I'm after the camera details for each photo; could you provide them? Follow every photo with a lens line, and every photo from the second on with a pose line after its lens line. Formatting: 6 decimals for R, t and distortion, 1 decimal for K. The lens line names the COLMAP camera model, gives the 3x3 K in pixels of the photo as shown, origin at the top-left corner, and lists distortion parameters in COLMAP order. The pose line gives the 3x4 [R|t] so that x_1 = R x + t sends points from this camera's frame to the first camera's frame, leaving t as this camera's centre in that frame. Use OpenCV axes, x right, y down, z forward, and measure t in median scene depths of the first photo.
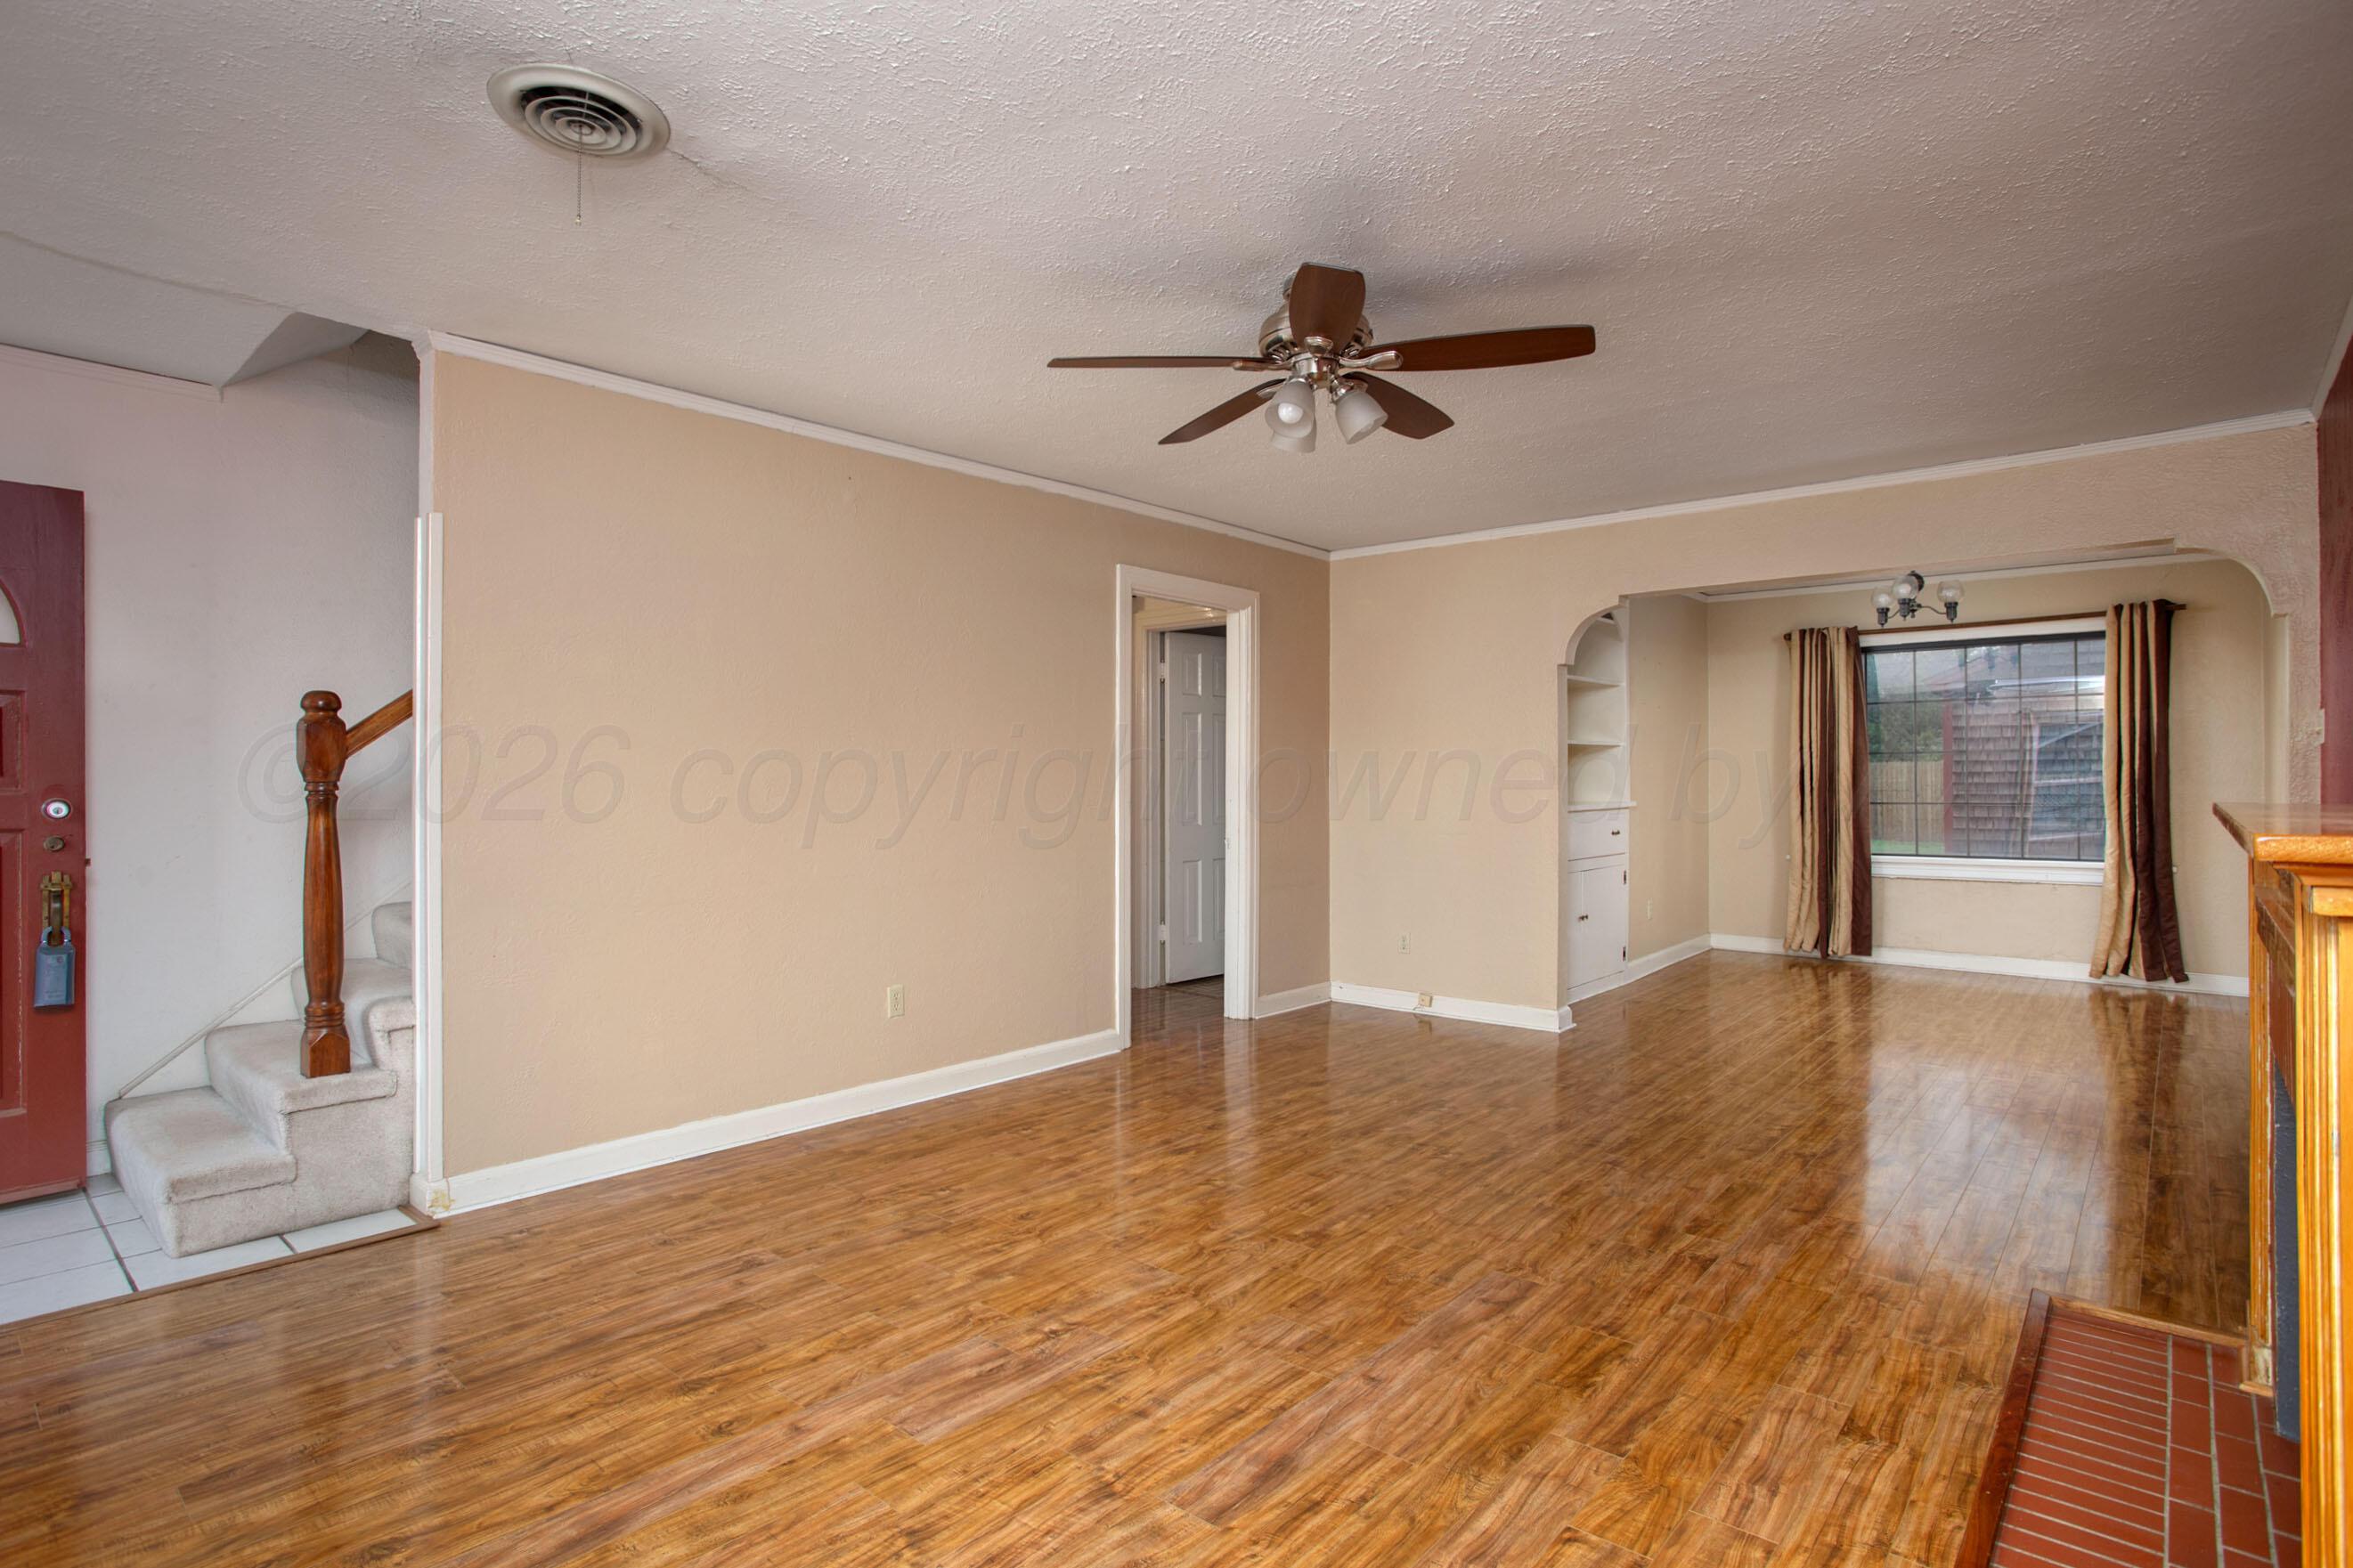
lens RADIAL K [[1161.7, 0, 1185.5], [0, 1161.7, 772.5], [0, 0, 1]] dist [-0.054190, 0.010258]
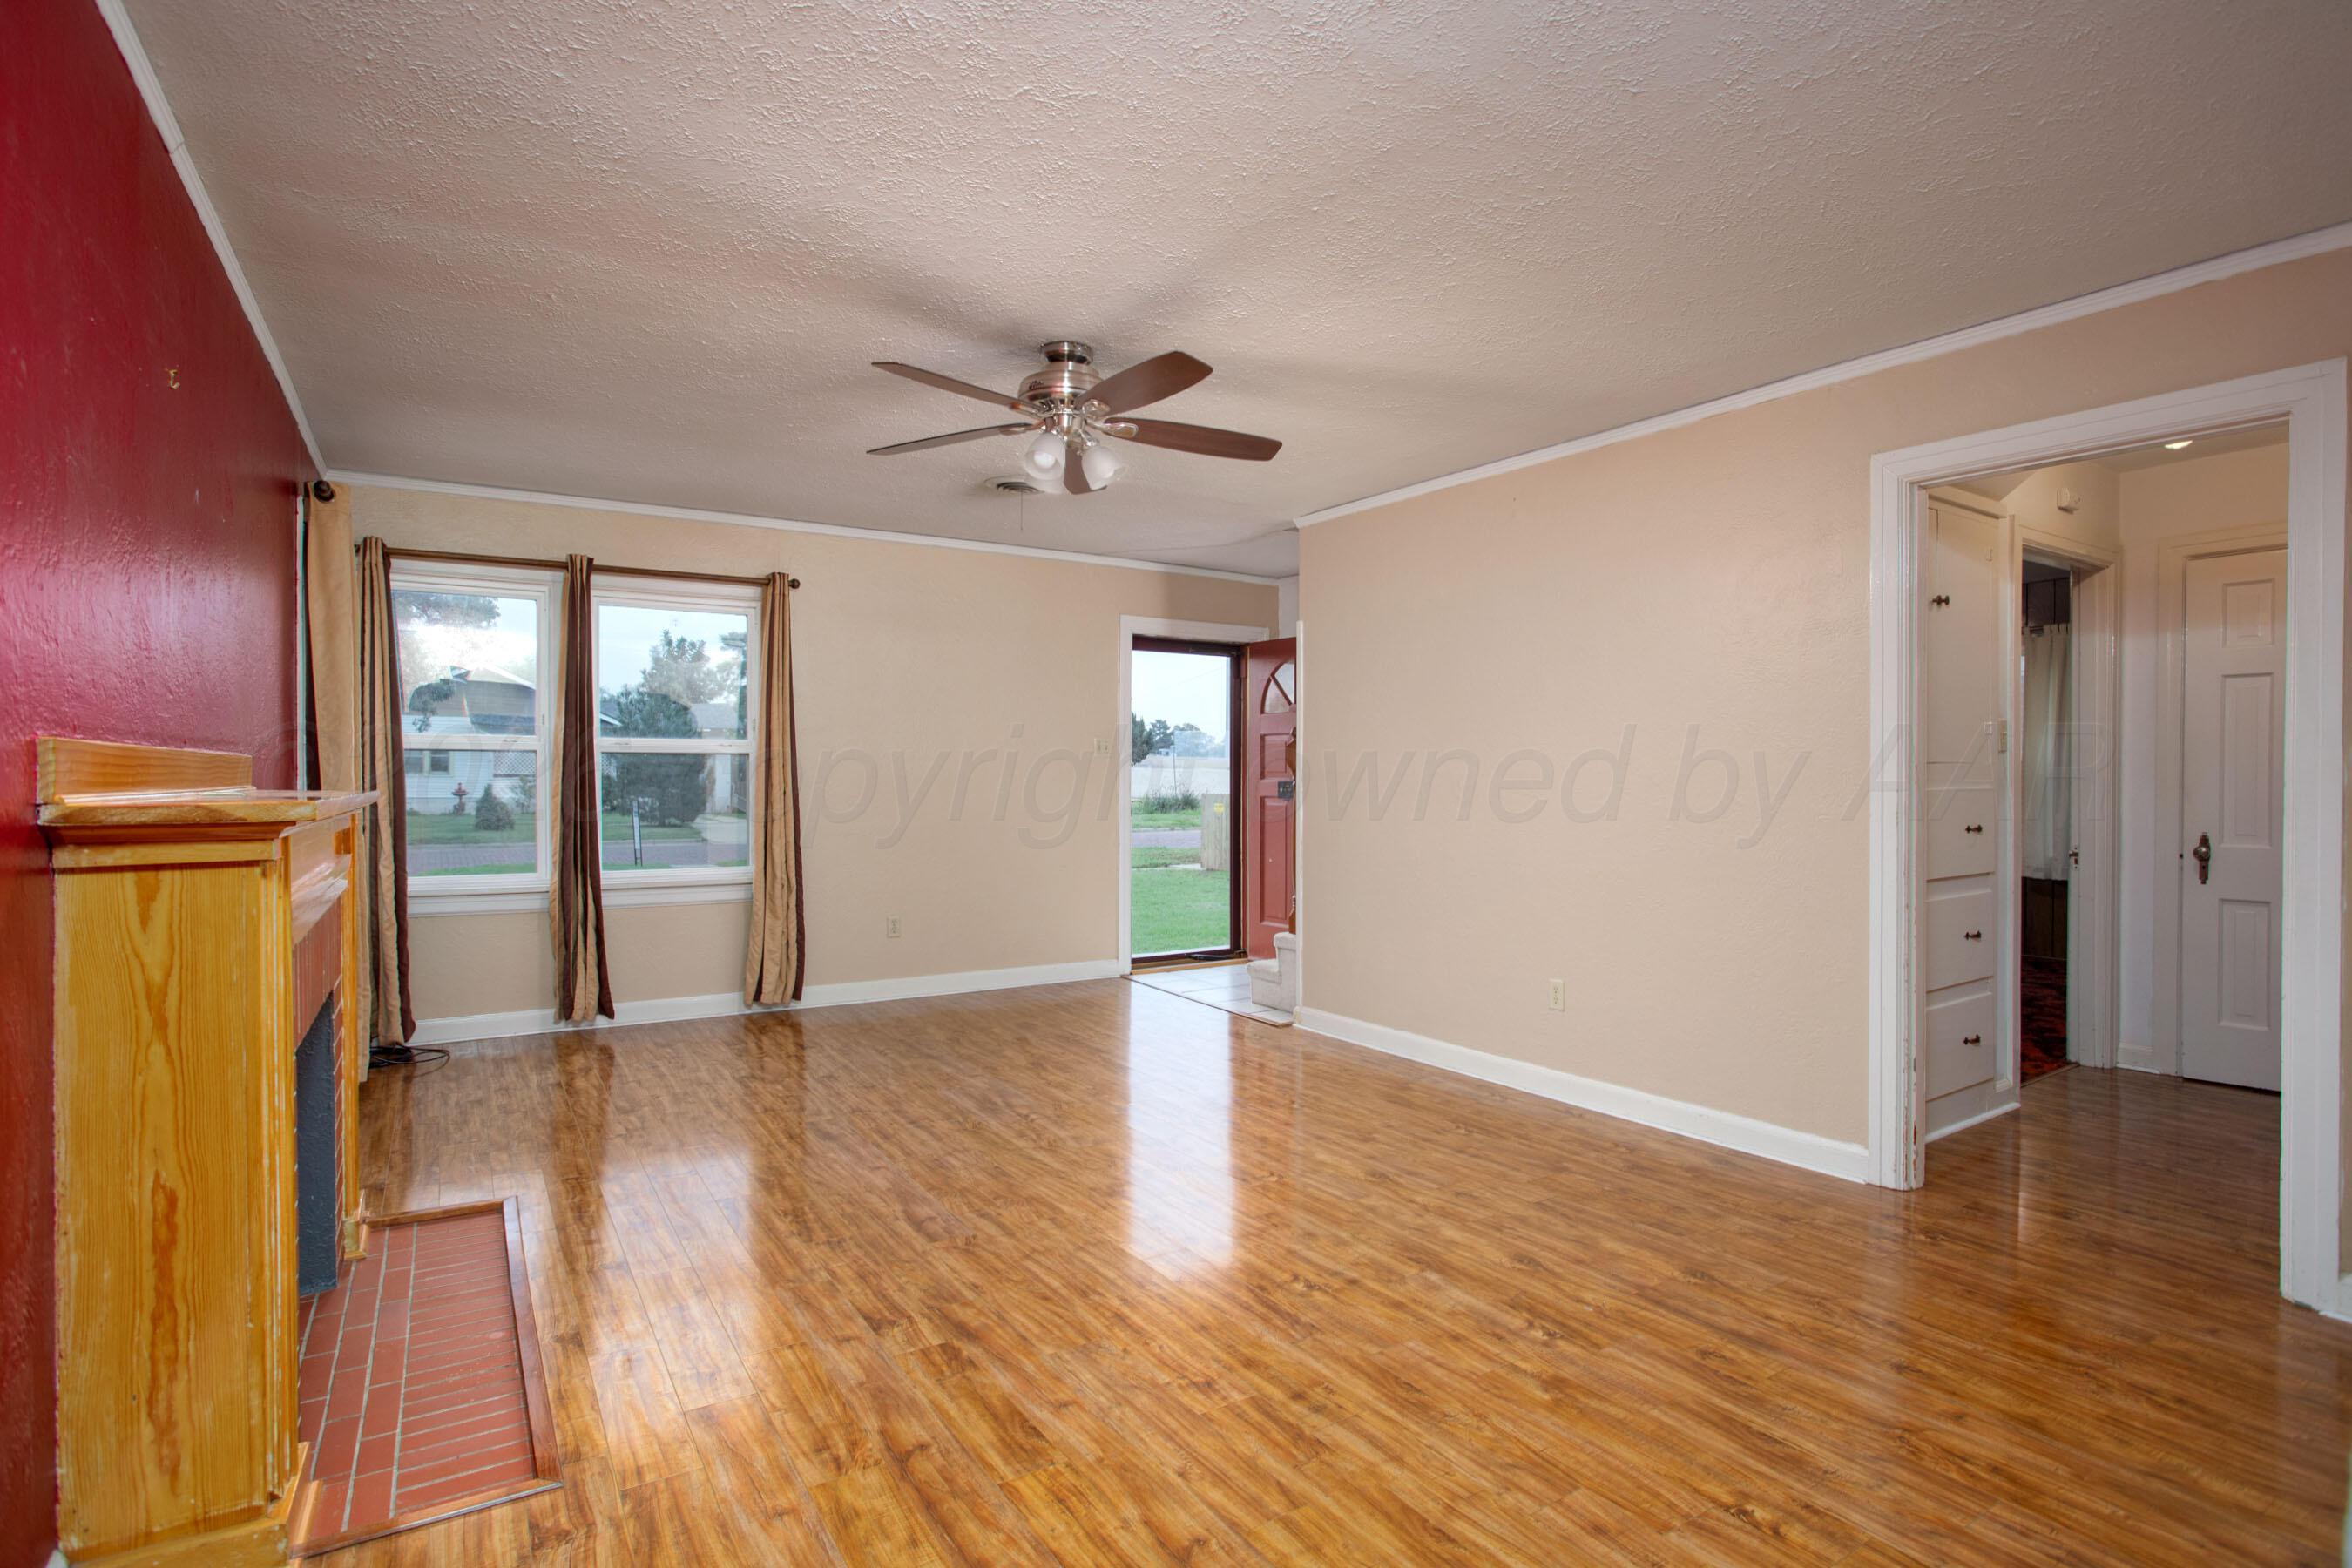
lens RADIAL K [[1161.3, 0, 1198.0], [0, 1161.3, 776.2], [0, 0, 1]] dist [-0.054190, 0.010258]
pose [[-0.262222, -0.001334, -0.965007, 1.211914], [0.006577, 0.999973, -0.003169, 0.008122], [0.964985, -0.007178, -0.262206, 1.432238]]
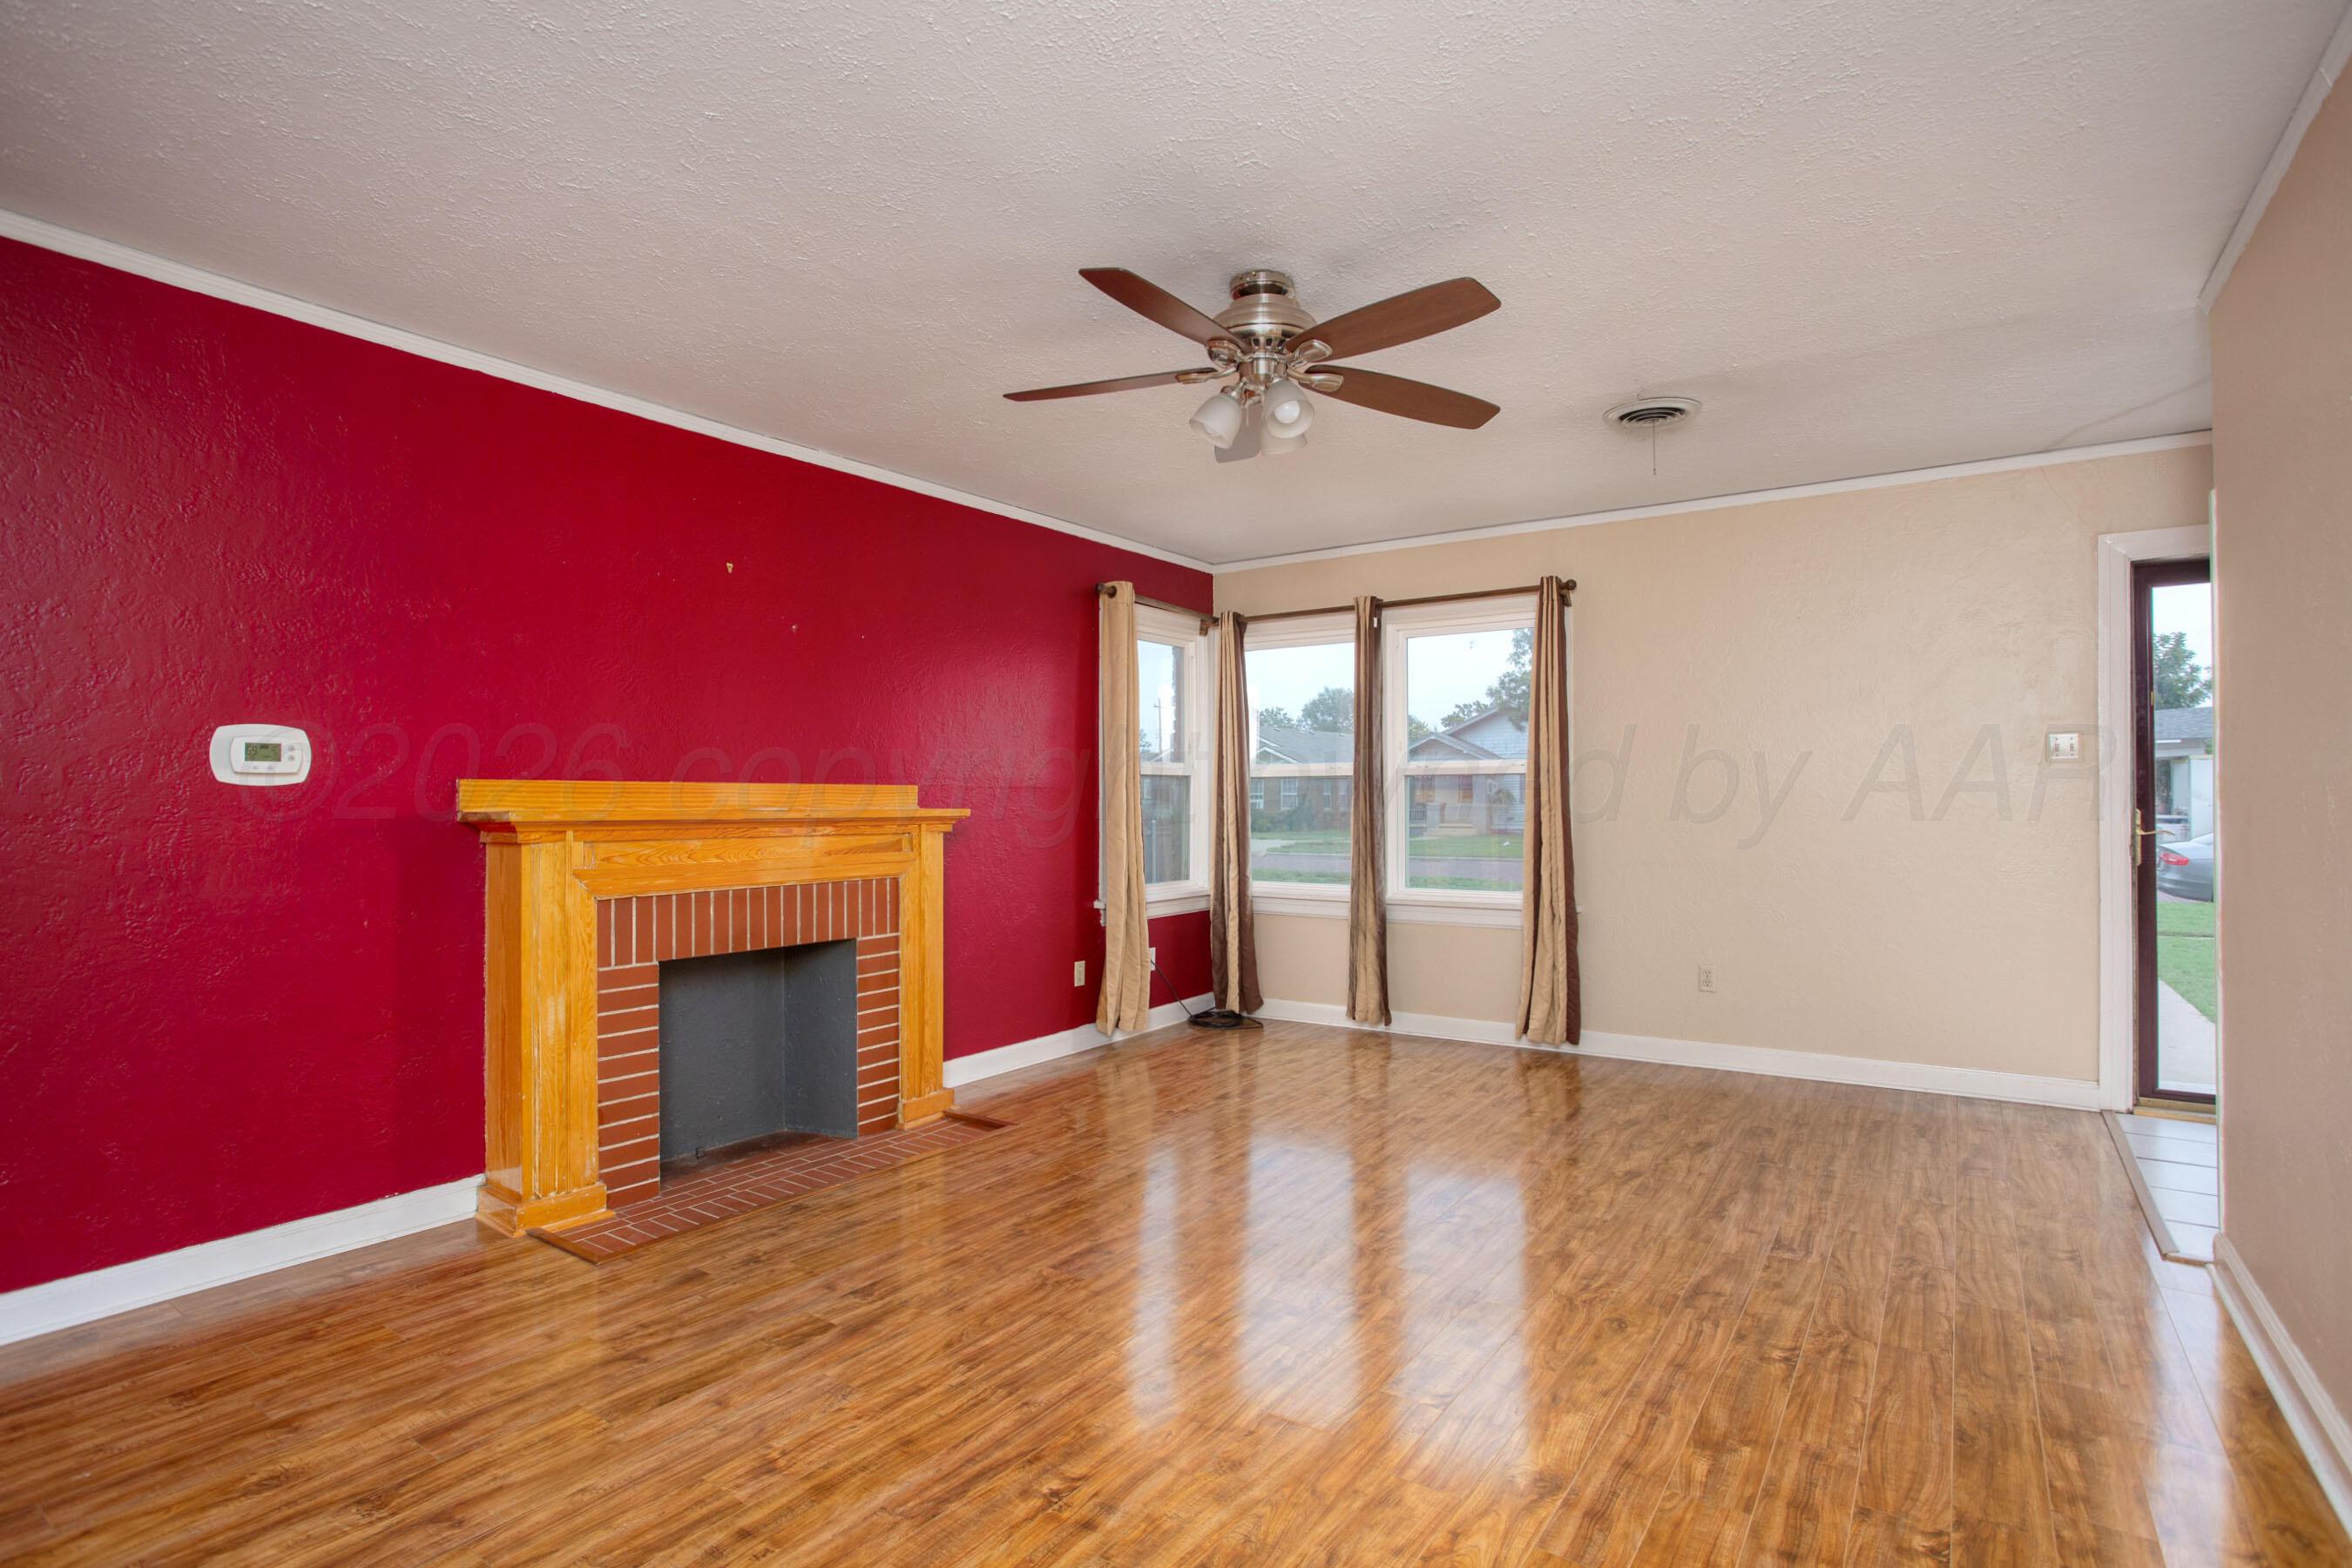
lens RADIAL K [[1161.3, 0, 1197.4], [0, 1161.3, 769.8], [0, 0, 1]] dist [-0.054190, 0.010258]
pose [[-0.992673, -0.001675, -0.120824, 0.283561], [0.002799, 0.999317, -0.036851, 0.022659], [0.120803, -0.036919, -0.991990, 1.956465]]
